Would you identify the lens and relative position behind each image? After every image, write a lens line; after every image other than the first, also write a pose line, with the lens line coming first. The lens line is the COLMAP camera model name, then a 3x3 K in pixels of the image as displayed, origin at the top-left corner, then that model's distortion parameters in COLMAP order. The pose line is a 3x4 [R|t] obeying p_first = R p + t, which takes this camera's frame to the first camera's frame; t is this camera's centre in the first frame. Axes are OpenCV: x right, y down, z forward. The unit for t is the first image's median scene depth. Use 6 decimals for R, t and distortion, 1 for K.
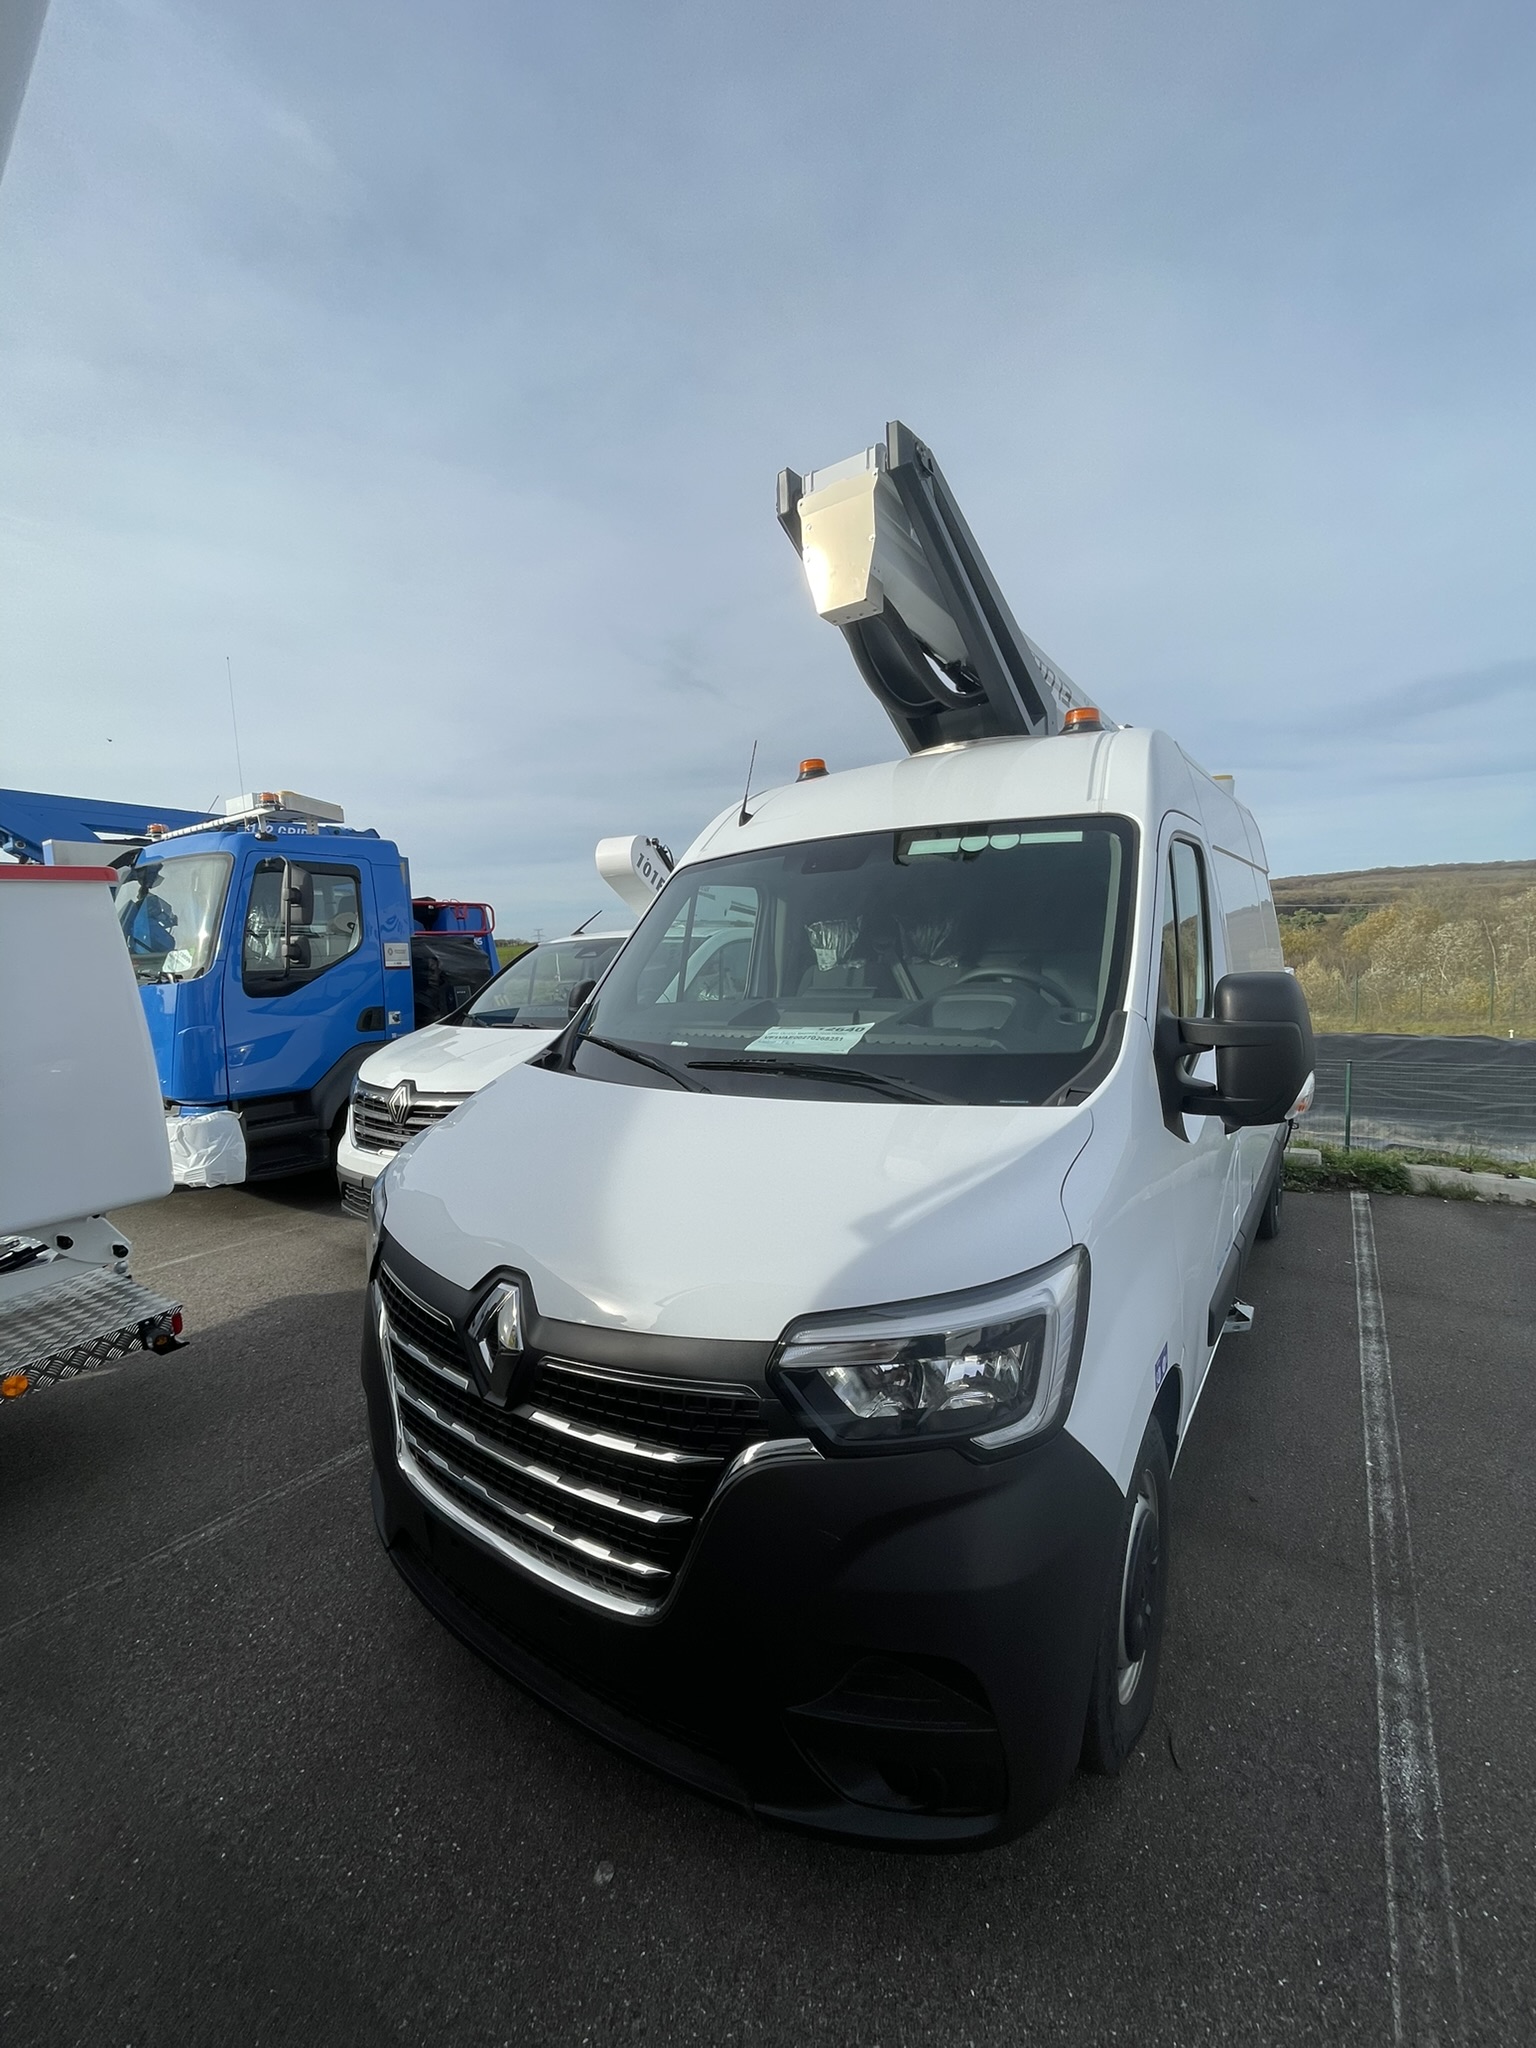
lens RADIAL K [[826.8, 0, 768.4], [0, 826.8, 1032.4], [0, 0, 1]] dist [-0.001341, -0.000121]
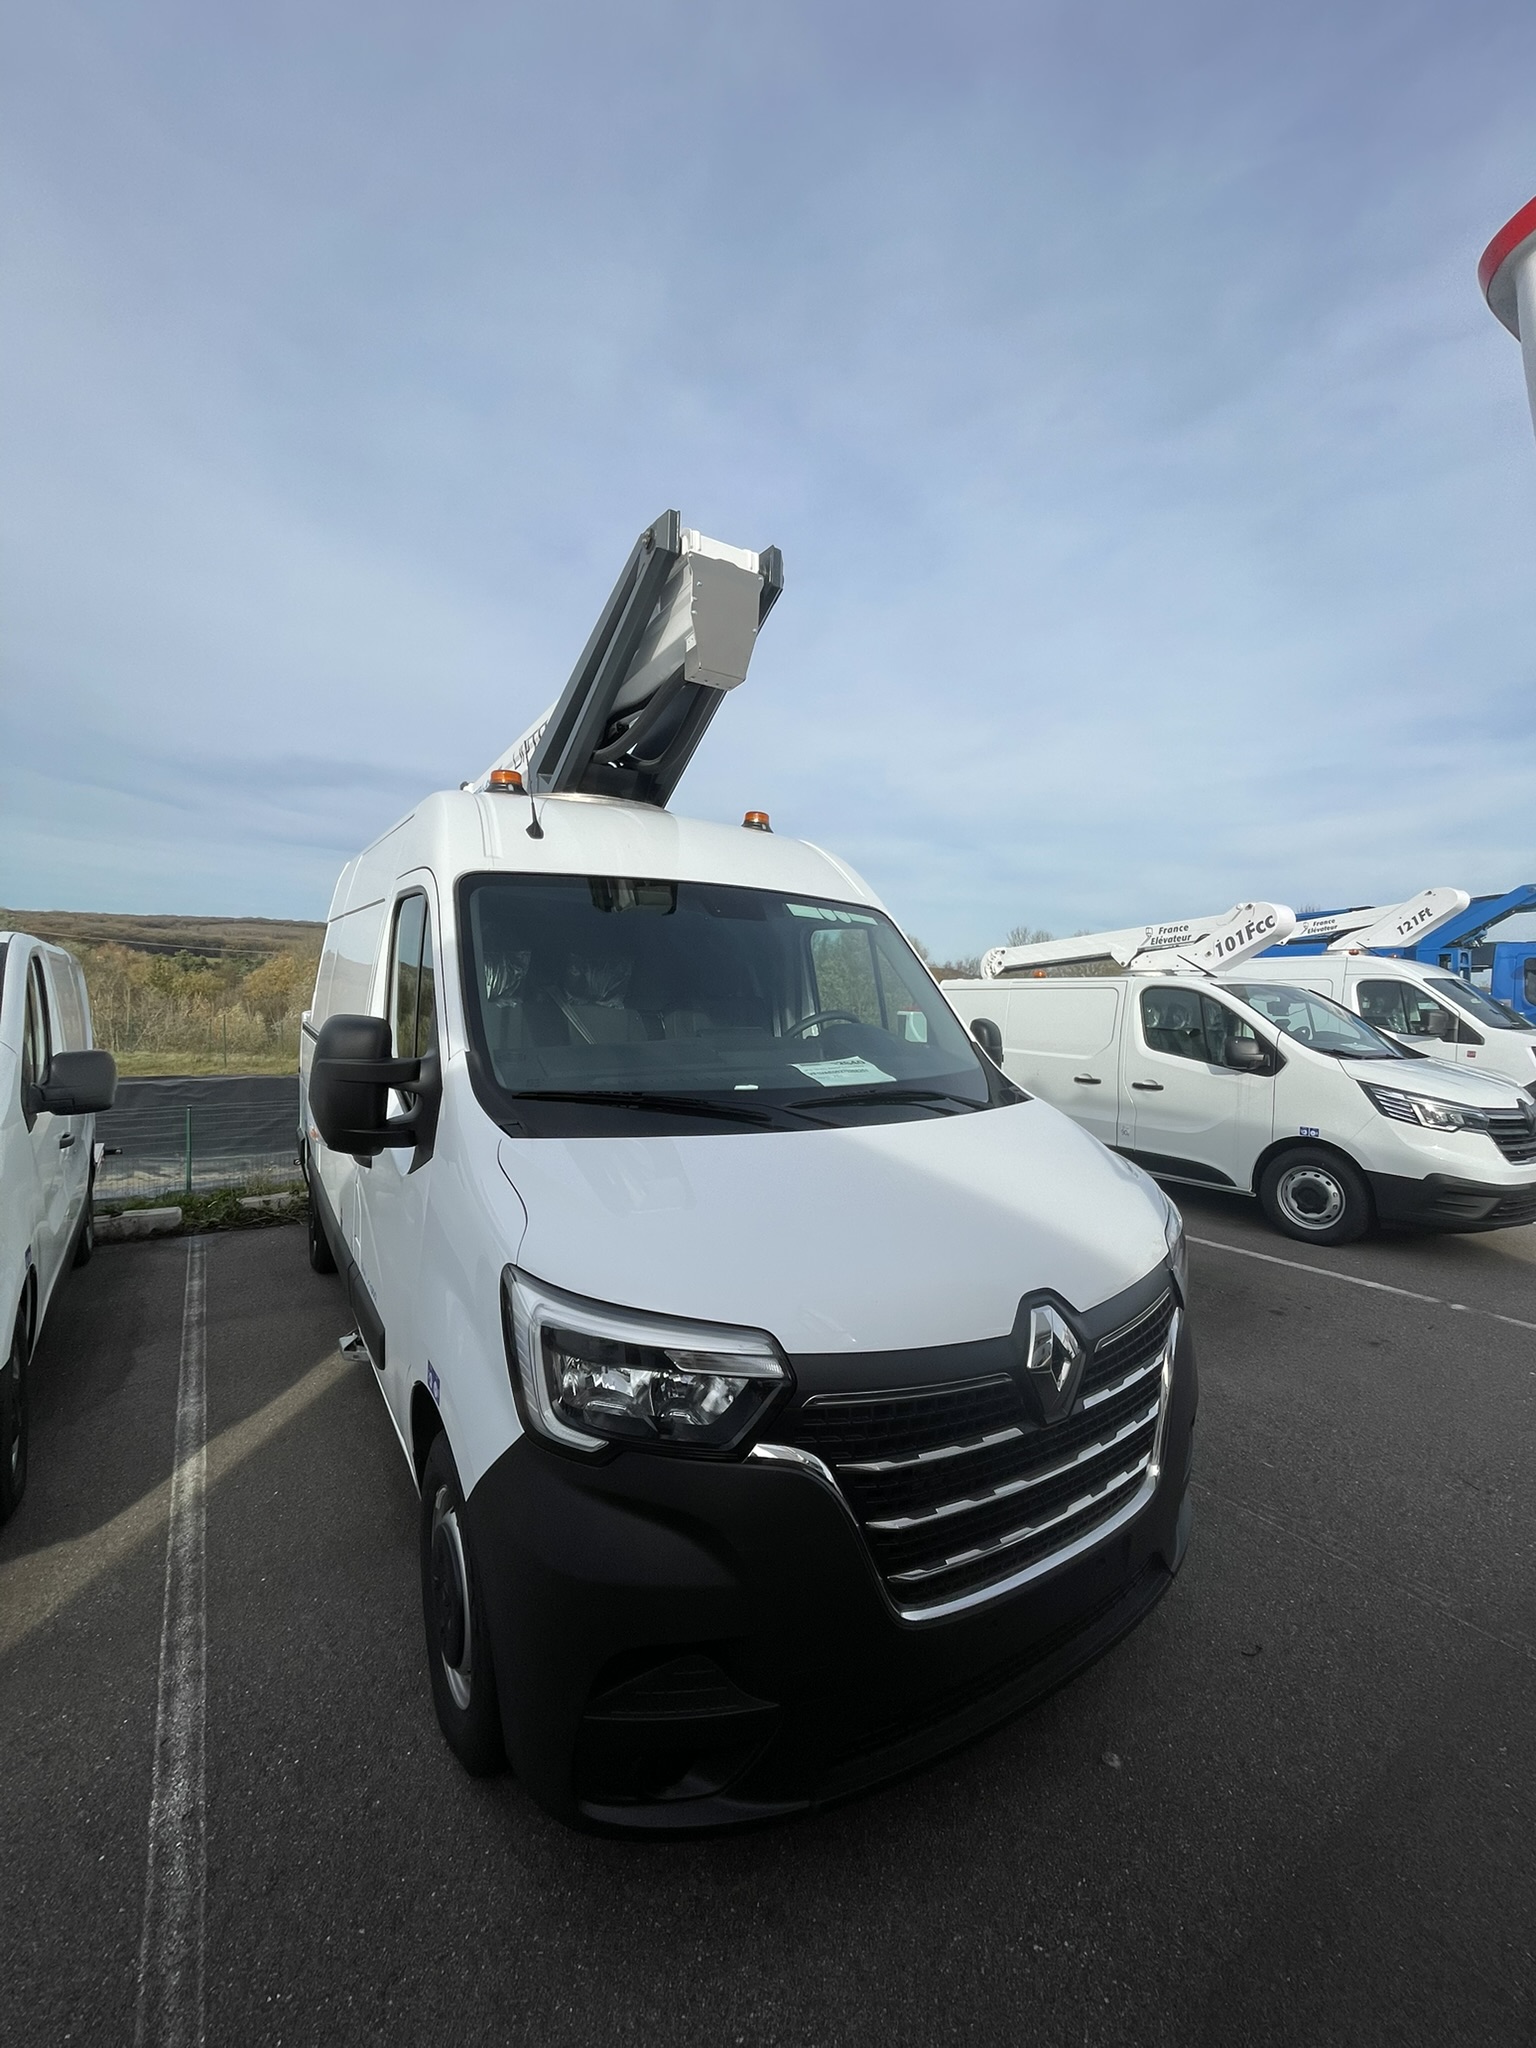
lens RADIAL K [[835.5, 0, 768.0], [0, 835.5, 1024.0], [0, 0, 1]] dist [-0.011403, 0.003401]
pose [[0.364011, 0.003434, 0.931388, -0.677168], [0.054610, 0.998194, -0.025023, -0.022314], [-0.929792, 0.059972, 0.363166, 0.431302]]
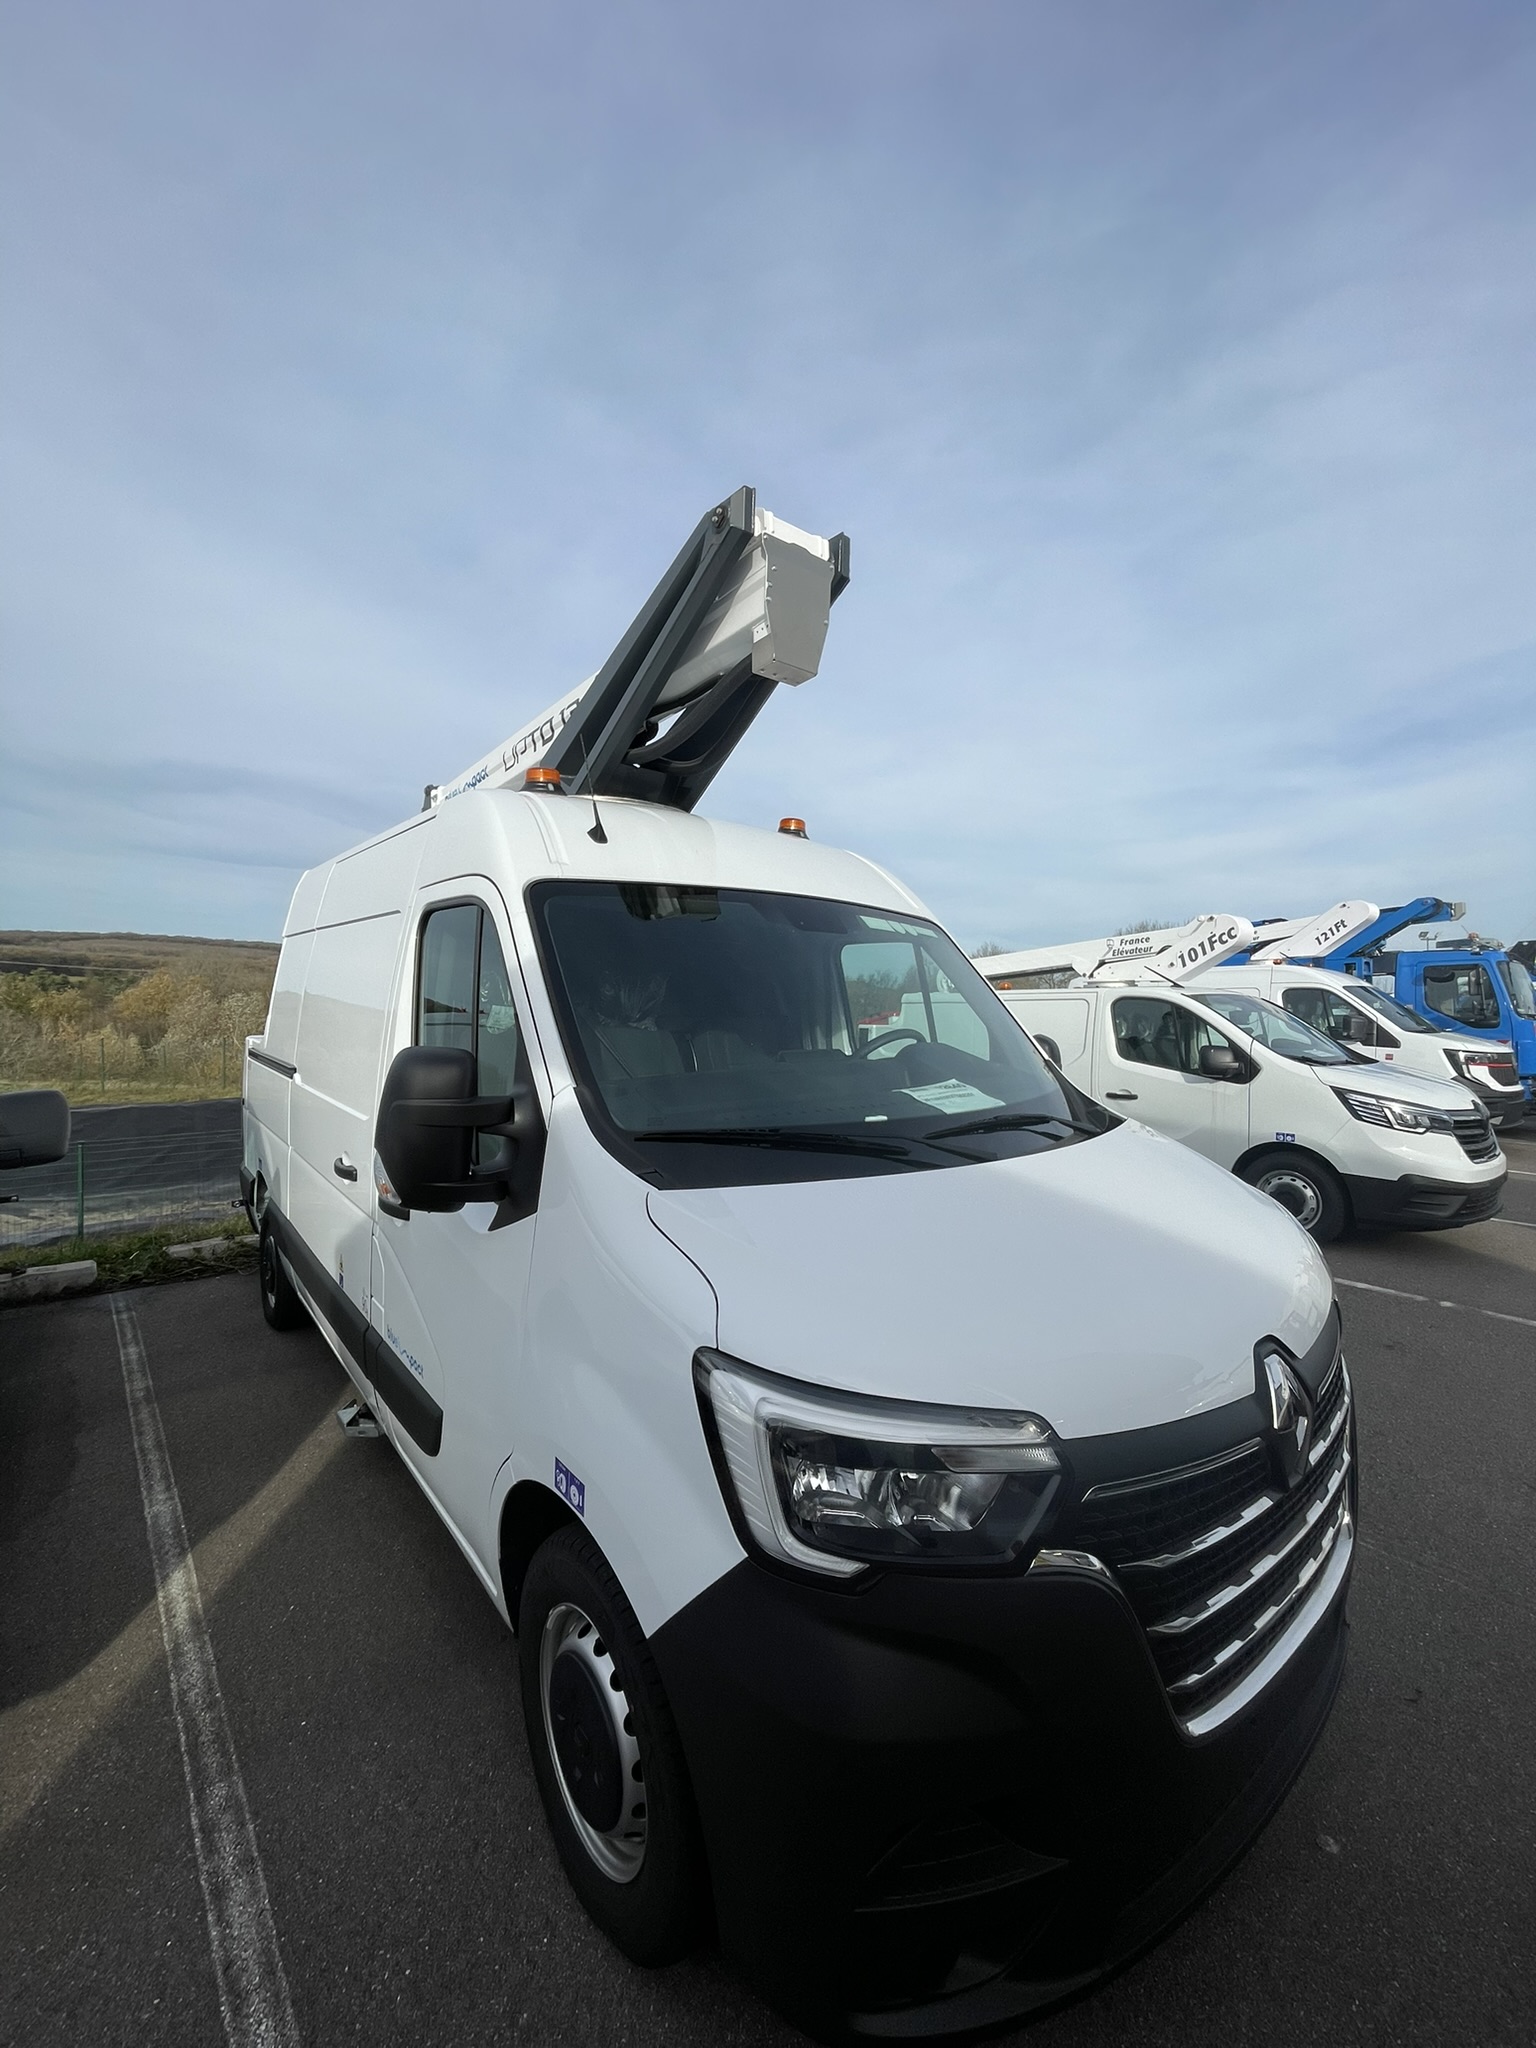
lens RADIAL K [[835.5, 0, 768.0], [0, 835.5, 1024.0], [0, 0, 1]] dist [-0.011403, 0.003401]
pose [[0.261773, 0.013118, 0.965040, -0.663194], [0.073787, 0.996709, -0.033564, -0.042641], [-0.962305, 0.079994, 0.259943, 0.602844]]
